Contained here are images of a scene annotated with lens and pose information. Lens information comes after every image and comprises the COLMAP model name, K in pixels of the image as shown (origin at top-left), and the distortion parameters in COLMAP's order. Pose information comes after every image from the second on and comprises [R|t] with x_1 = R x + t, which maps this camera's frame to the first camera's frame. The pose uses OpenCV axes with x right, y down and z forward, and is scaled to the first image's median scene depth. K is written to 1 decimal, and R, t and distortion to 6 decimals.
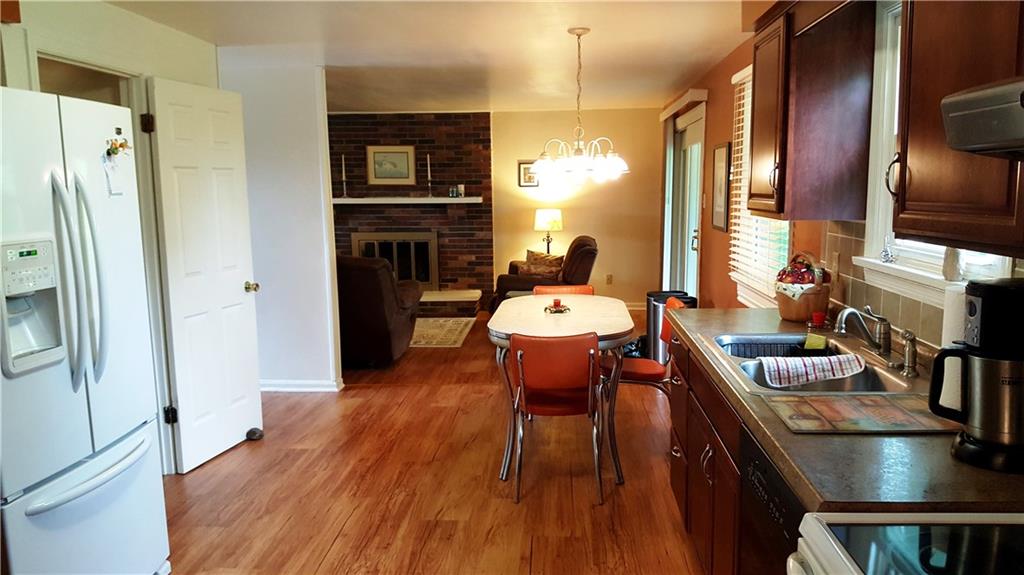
lens RADIAL K [[752.1, 0, 512.0], [0, 752.1, 287.5], [0, 0, 1]] dist [0.217720, -0.427155]
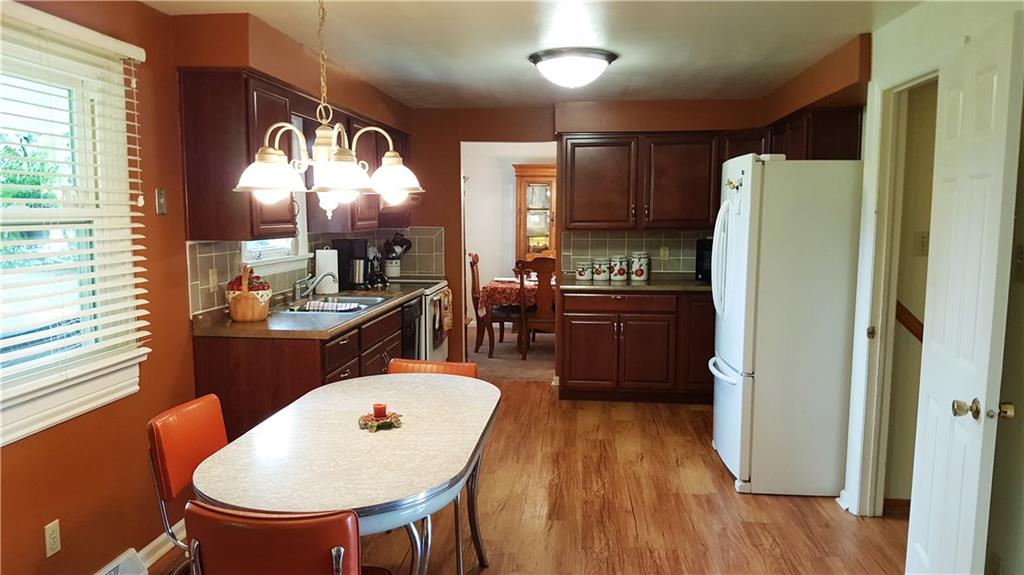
lens RADIAL K [[752.1, 0, 512.0], [0, 752.1, 287.5], [0, 0, 1]] dist [0.217720, -0.427155]
pose [[-0.999626, 0.007190, 0.026384, -0.058786], [0.013240, 0.971441, 0.236910, -0.211700], [-0.023927, 0.237171, -0.971173, 1.550205]]
